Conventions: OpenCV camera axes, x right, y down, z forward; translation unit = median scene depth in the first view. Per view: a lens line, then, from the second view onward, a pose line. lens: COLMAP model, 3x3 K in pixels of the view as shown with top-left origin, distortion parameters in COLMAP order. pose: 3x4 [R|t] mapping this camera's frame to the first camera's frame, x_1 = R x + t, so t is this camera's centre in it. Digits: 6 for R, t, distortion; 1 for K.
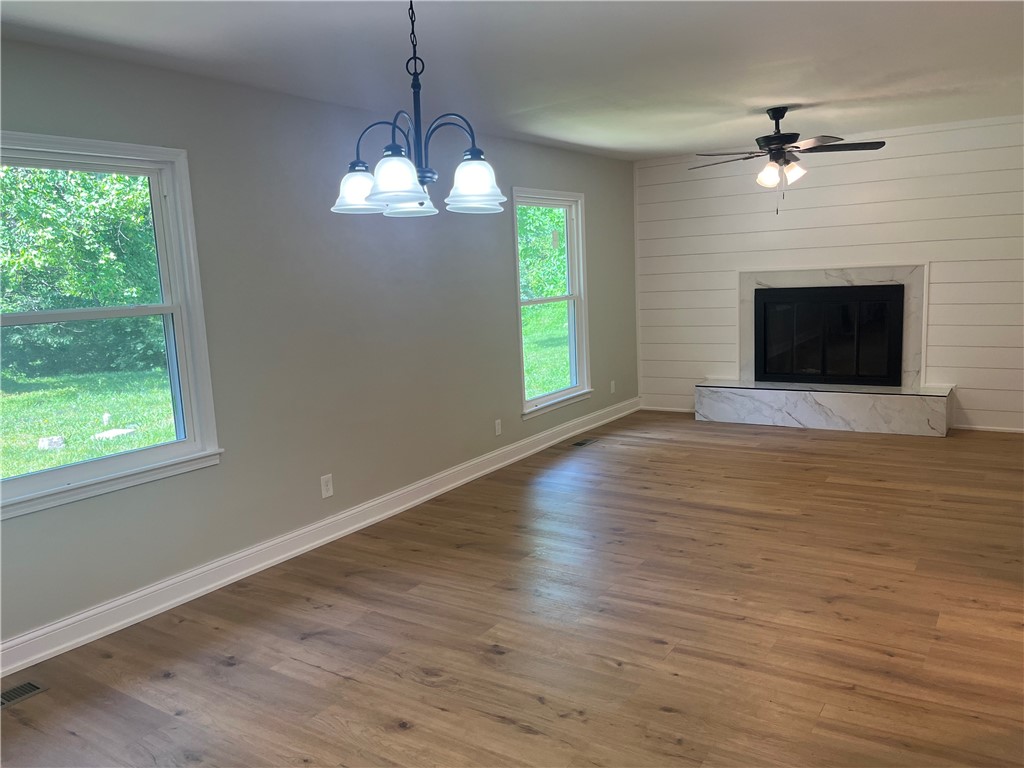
lens RADIAL K [[775.0, 0, 517.4], [0, 775.0, 386.6], [0, 0, 1]] dist [0.040940, -0.006943]
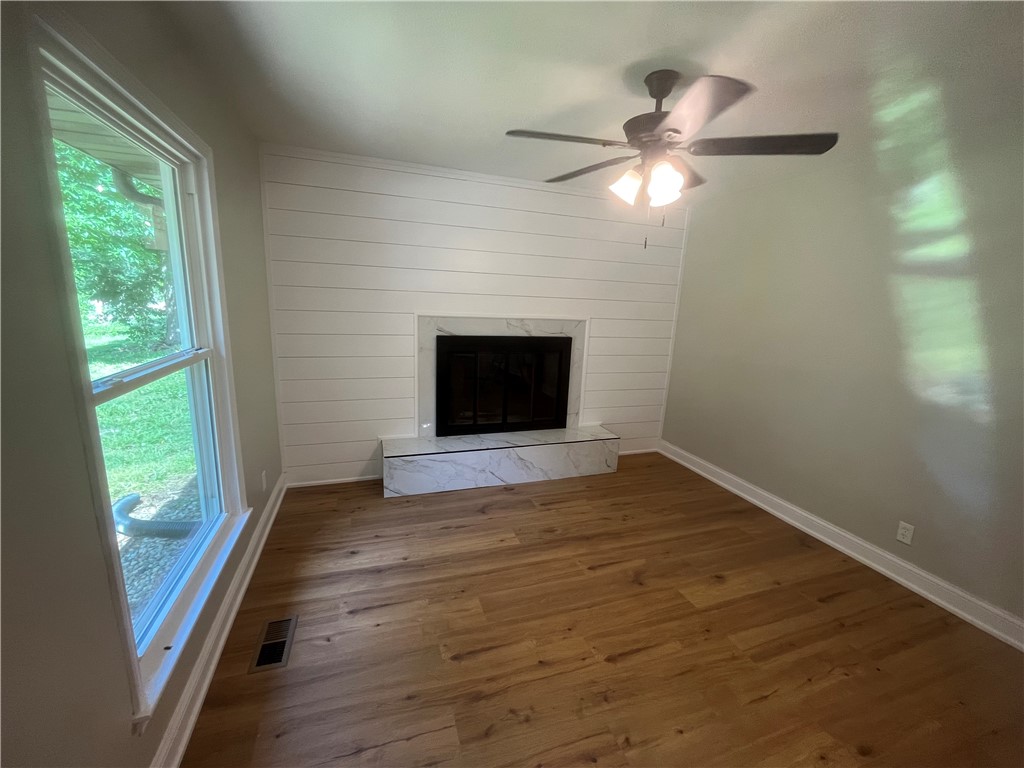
lens RADIAL K [[417.9, 0, 511.1], [0, 417.9, 384.6], [0, 0, 1]] dist [-0.001876, 0.000262]
pose [[0.609272, -0.088938, 0.787958, -0.023535], [0.047054, 0.995994, 0.076035, -0.114034], [-0.791564, -0.009249, 0.611016, 0.717577]]
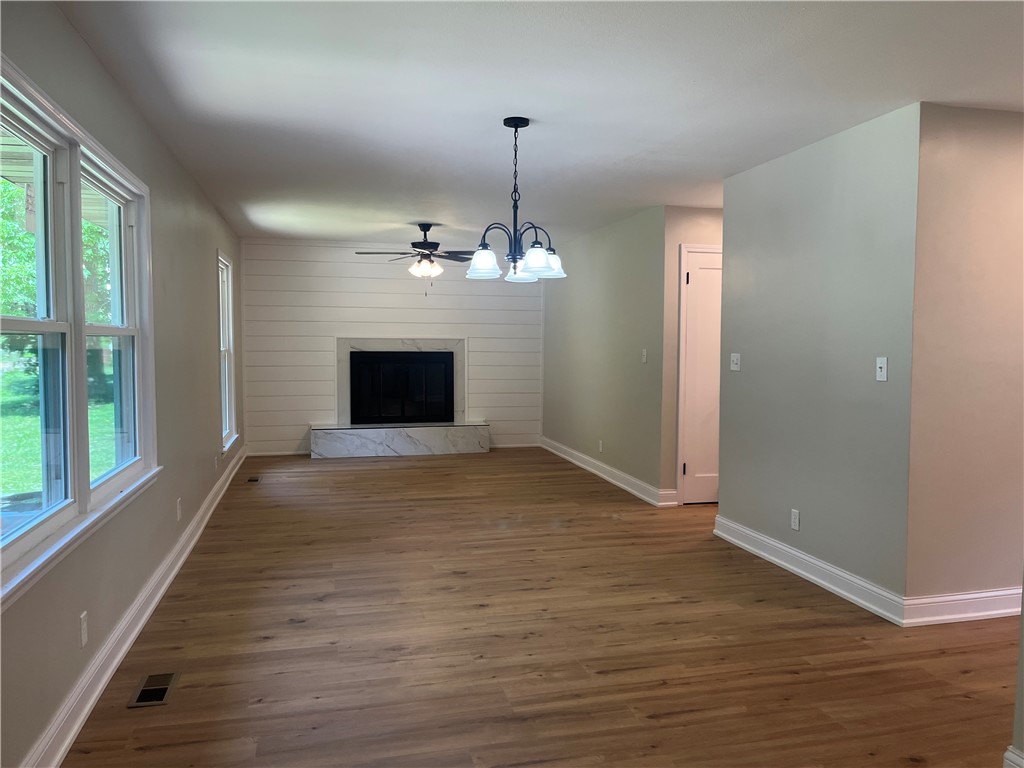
lens RADIAL K [[775.0, 0, 517.4], [0, 775.0, 386.6], [0, 0, 1]] dist [0.040940, -0.006943]
pose [[0.670555, 0.005979, 0.741836, -0.502522], [0.073893, 0.994456, -0.074808, 0.052091], [-0.738171, 0.104979, 0.666396, -0.043727]]
